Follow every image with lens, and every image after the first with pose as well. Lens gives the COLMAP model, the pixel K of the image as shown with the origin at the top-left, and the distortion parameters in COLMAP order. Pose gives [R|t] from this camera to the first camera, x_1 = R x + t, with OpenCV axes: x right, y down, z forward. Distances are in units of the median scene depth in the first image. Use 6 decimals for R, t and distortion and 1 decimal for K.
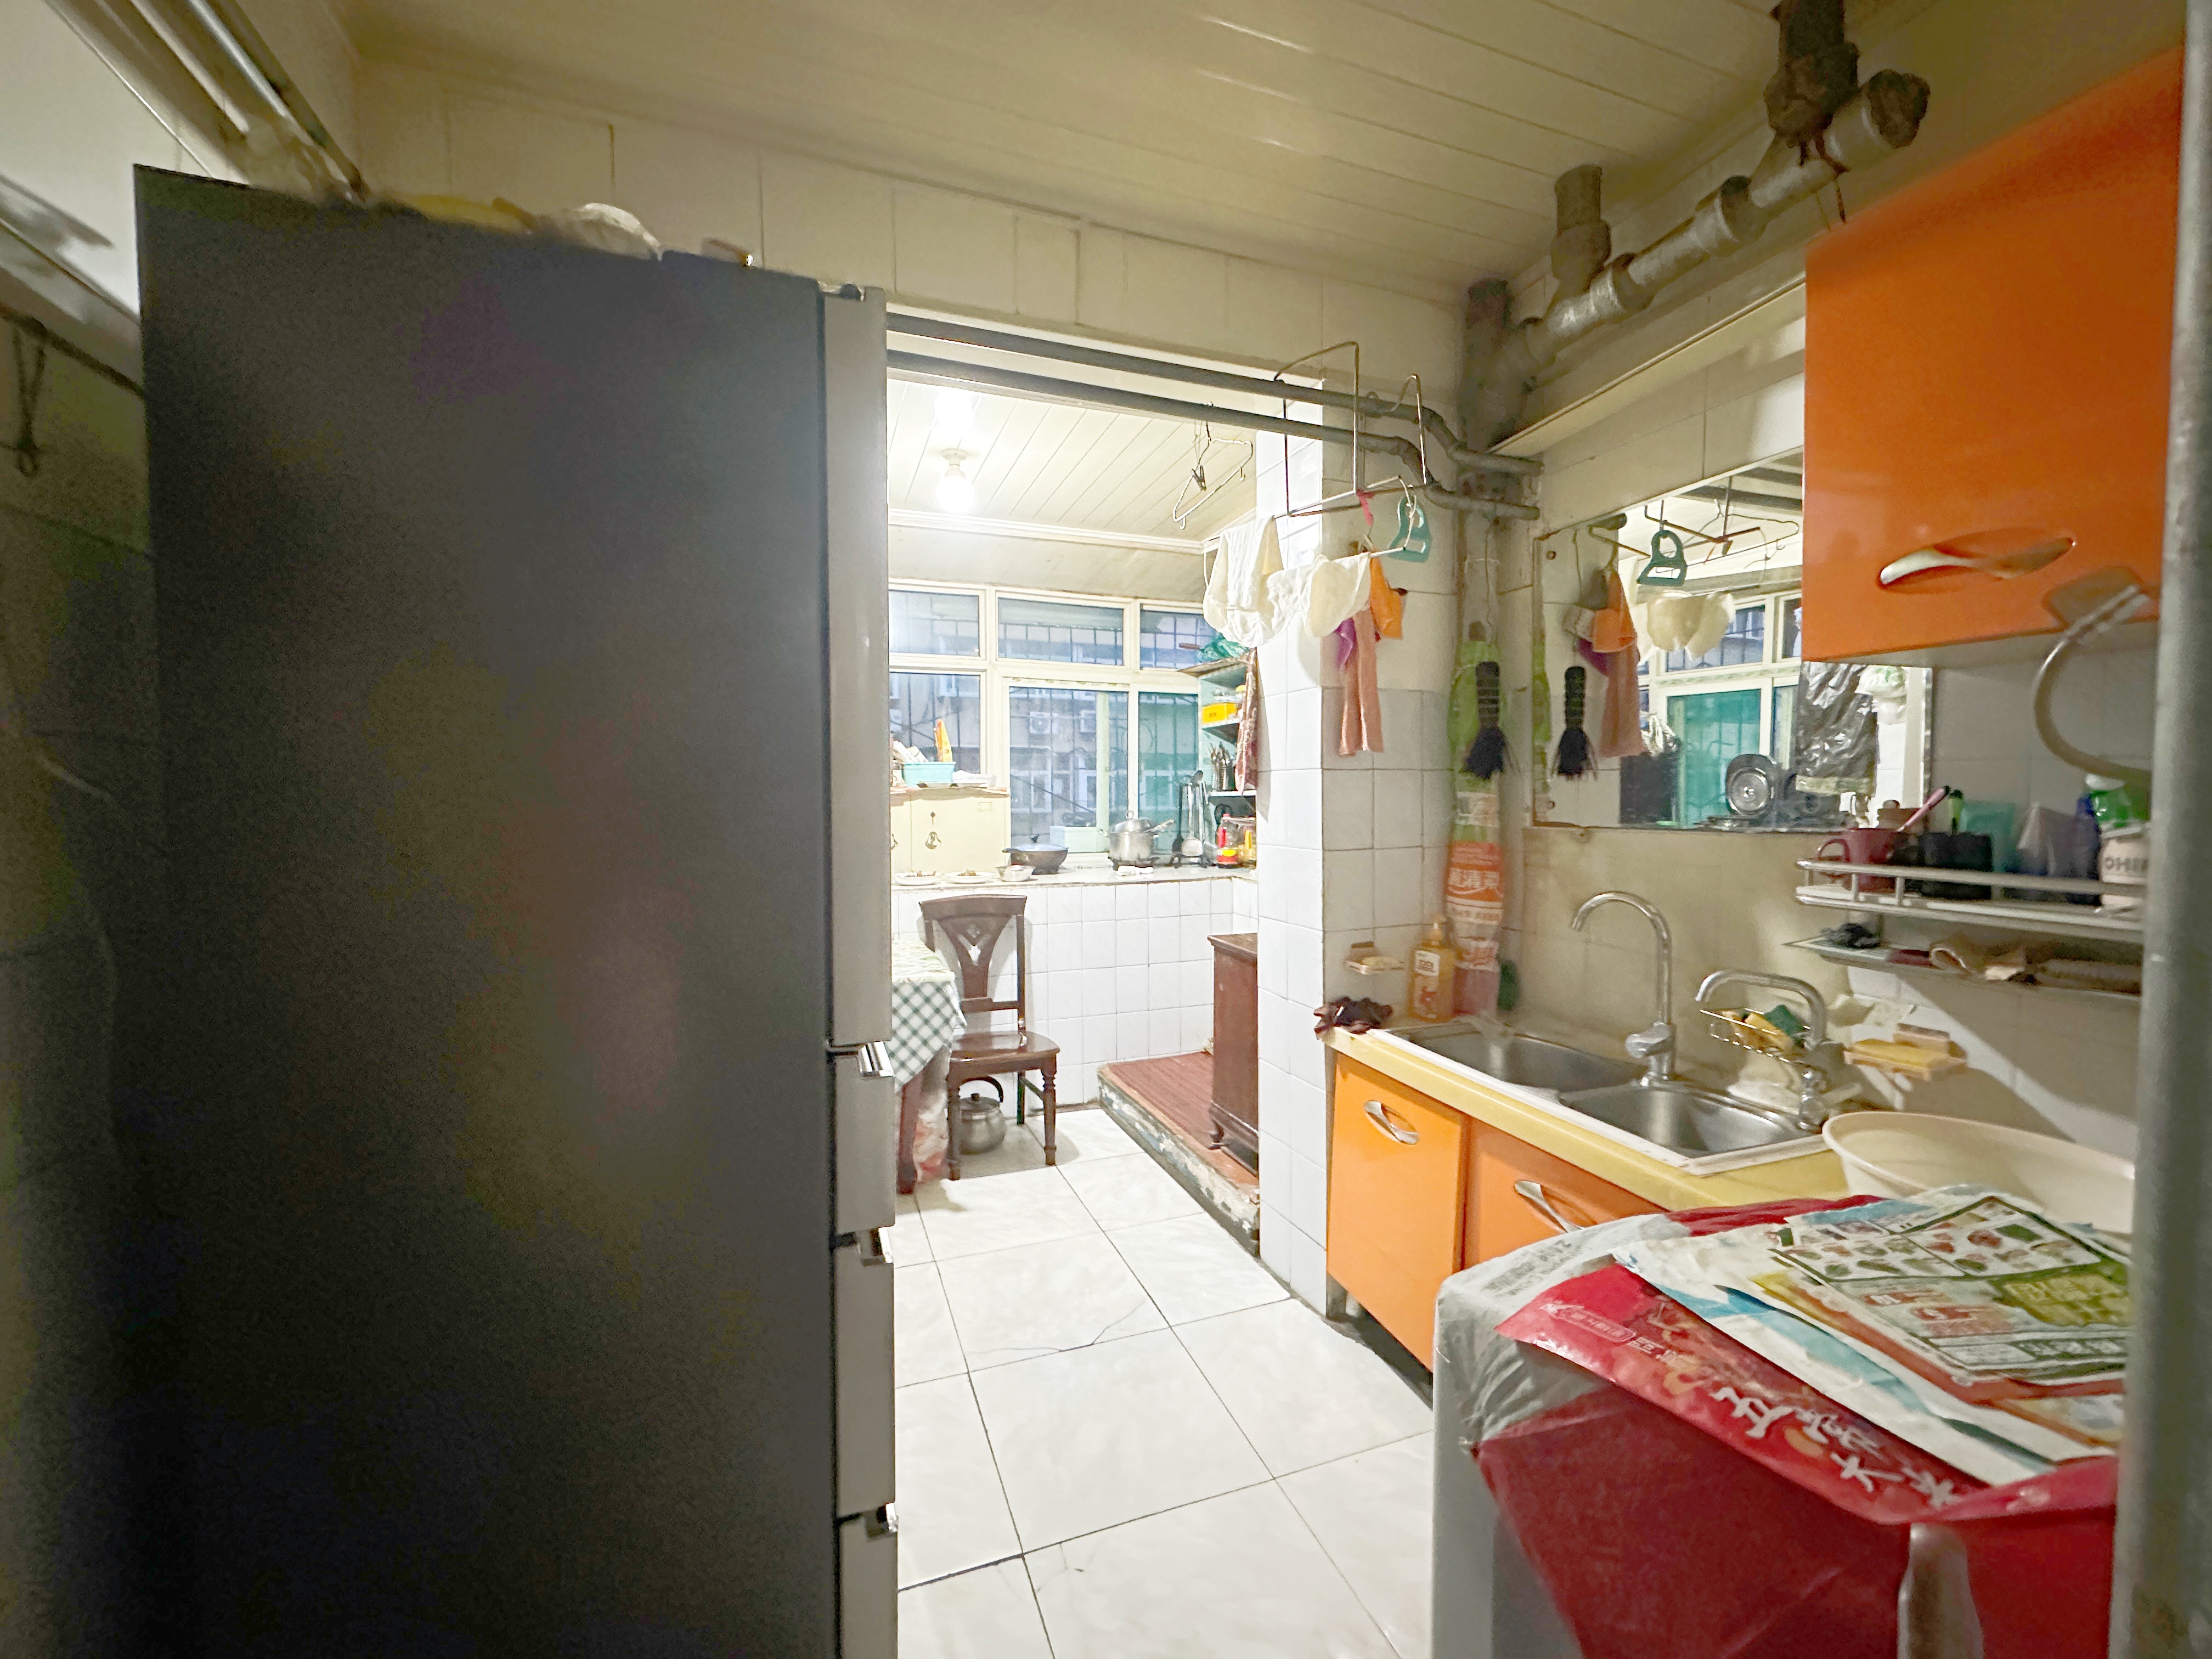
lens RADIAL K [[901.5, 0, 1104.0], [0, 901.5, 829.9], [0, 0, 1]] dist [-0.000841, 0.000076]
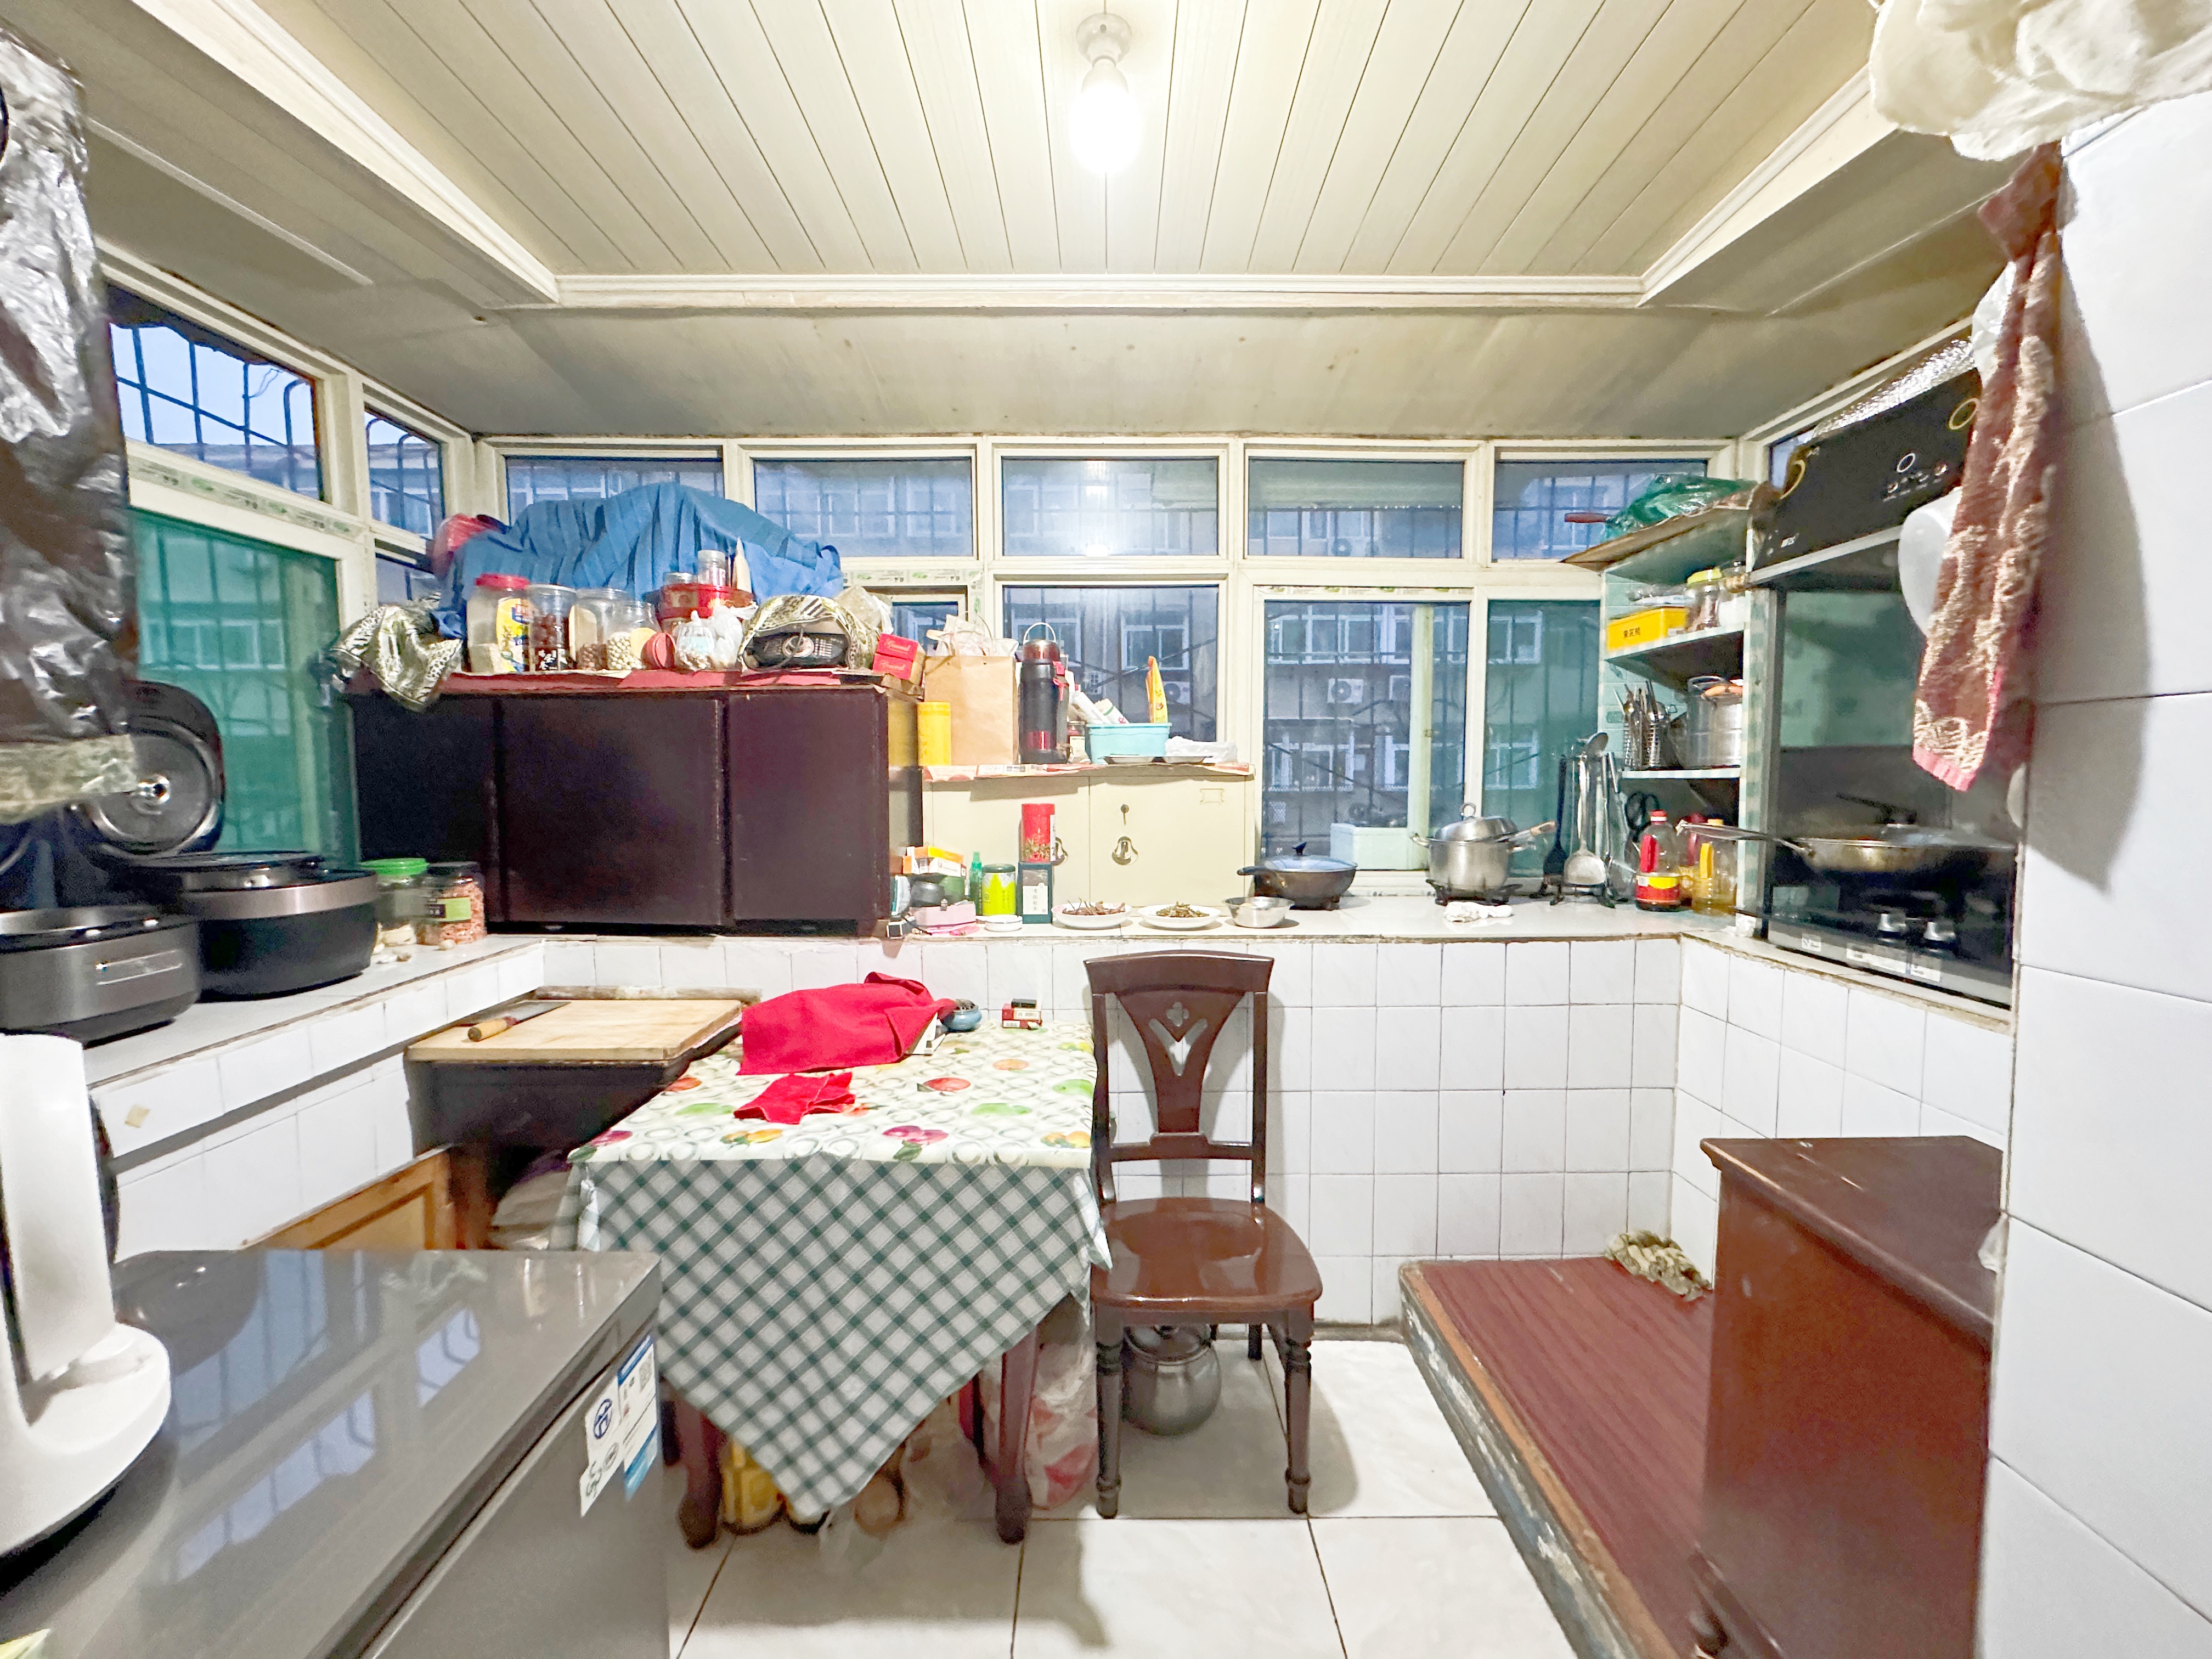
lens RADIAL K [[901.5, 0, 1104.0], [0, 901.5, 829.9], [0, 0, 1]] dist [-0.000841, 0.000076]
pose [[0.945356, 0.021399, -0.325338, -0.004832], [-0.012876, 0.999516, 0.028330, -0.019100], [0.325787, -0.022593, 0.945173, 0.403912]]
